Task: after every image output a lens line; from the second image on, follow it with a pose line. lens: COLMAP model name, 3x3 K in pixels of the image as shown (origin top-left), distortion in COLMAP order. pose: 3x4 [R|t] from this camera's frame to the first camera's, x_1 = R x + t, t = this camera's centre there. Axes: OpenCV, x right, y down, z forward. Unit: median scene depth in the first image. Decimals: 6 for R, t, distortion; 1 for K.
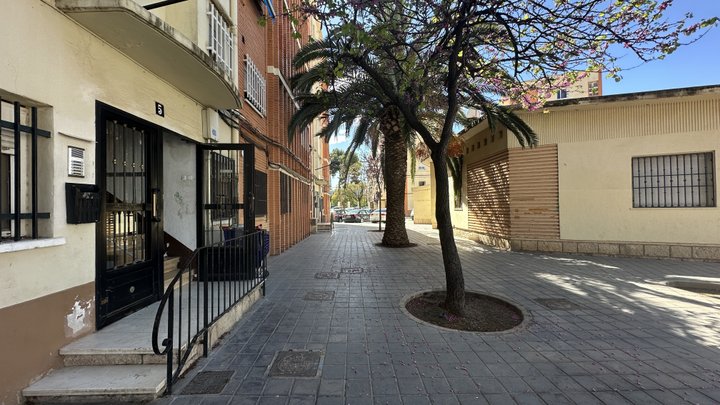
lens RADIAL K [[268.5, 0, 360.0], [0, 268.5, 202.5], [0, 0, 1]] dist [0.000501, 0.000058]
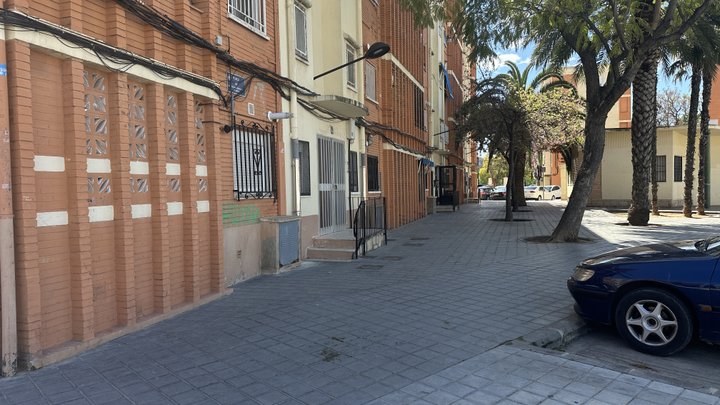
lens RADIAL K [[489.4, 0, 360.0], [0, 489.4, 202.5], [0, 0, 1]] dist [0.032456, -0.000399]
pose [[0.941548, 0.001356, -0.336876, 0.140750], [0.015350, 0.998781, 0.046923, -0.015953], [0.336528, -0.049351, 0.940379, -1.321571]]
